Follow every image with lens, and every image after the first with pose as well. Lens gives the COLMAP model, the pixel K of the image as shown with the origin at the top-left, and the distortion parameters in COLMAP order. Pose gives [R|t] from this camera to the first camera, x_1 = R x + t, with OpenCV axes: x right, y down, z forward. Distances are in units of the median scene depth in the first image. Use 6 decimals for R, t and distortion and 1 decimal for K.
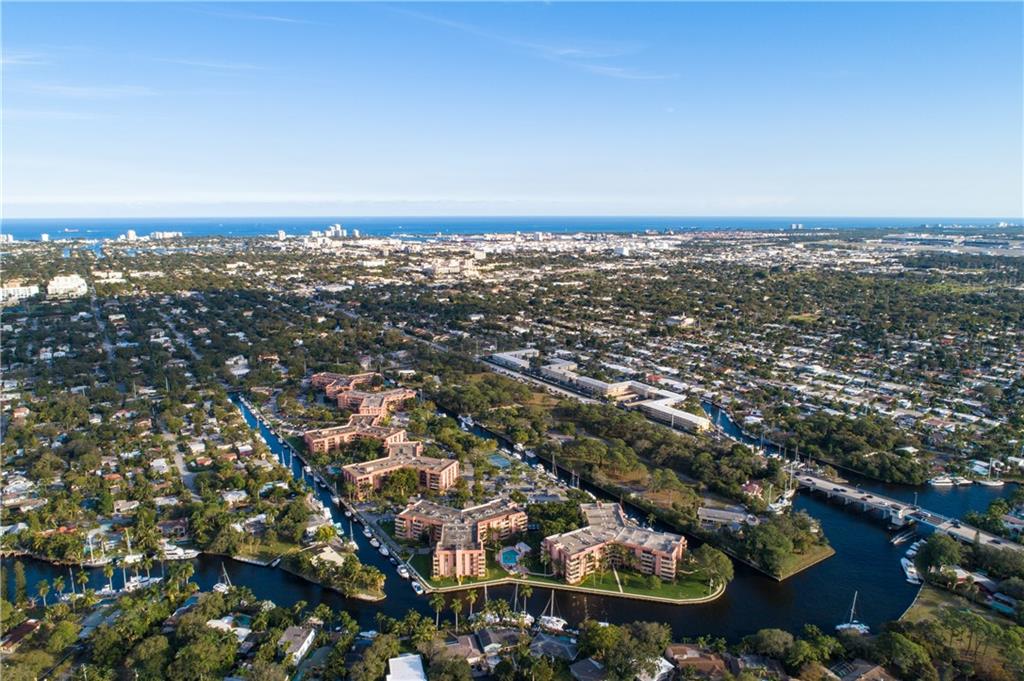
lens RADIAL K [[719.5, 0, 515.0], [0, 719.5, 340.0], [0, 0, 1]] dist [-0.004426, -0.000717]
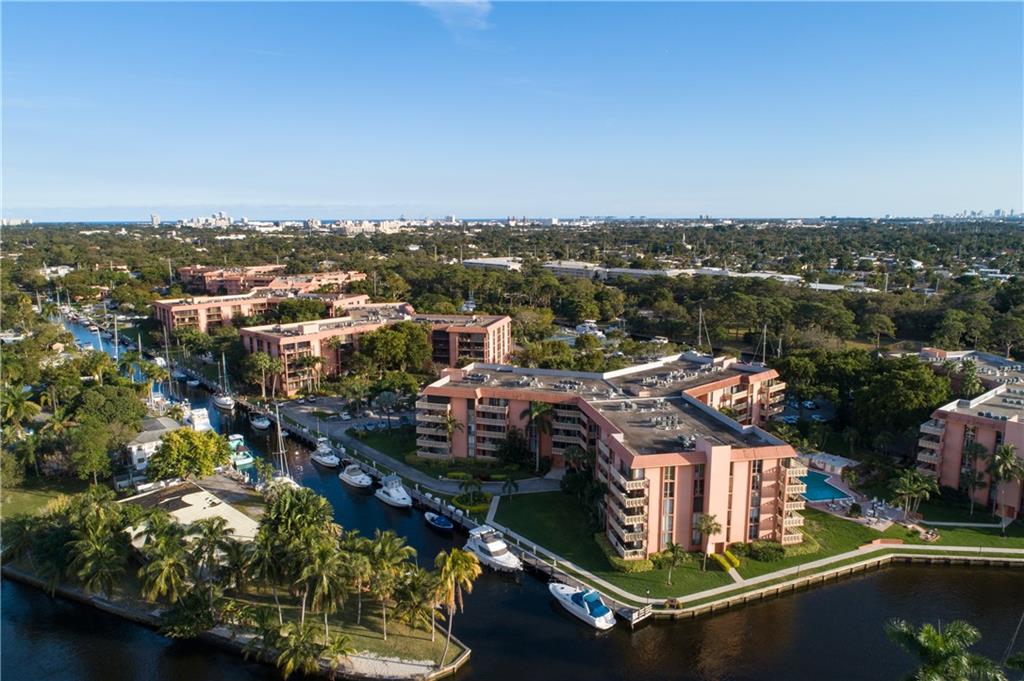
lens RADIAL K [[719.5, 0, 509.2], [0, 719.5, 342.3], [0, 0, 1]] dist [-0.004426, -0.000717]
pose [[0.990717, -0.033806, 0.131672, -0.168207], [0.036016, 0.999247, -0.014440, 0.230297], [-0.131085, 0.019048, 0.991188, 0.677122]]
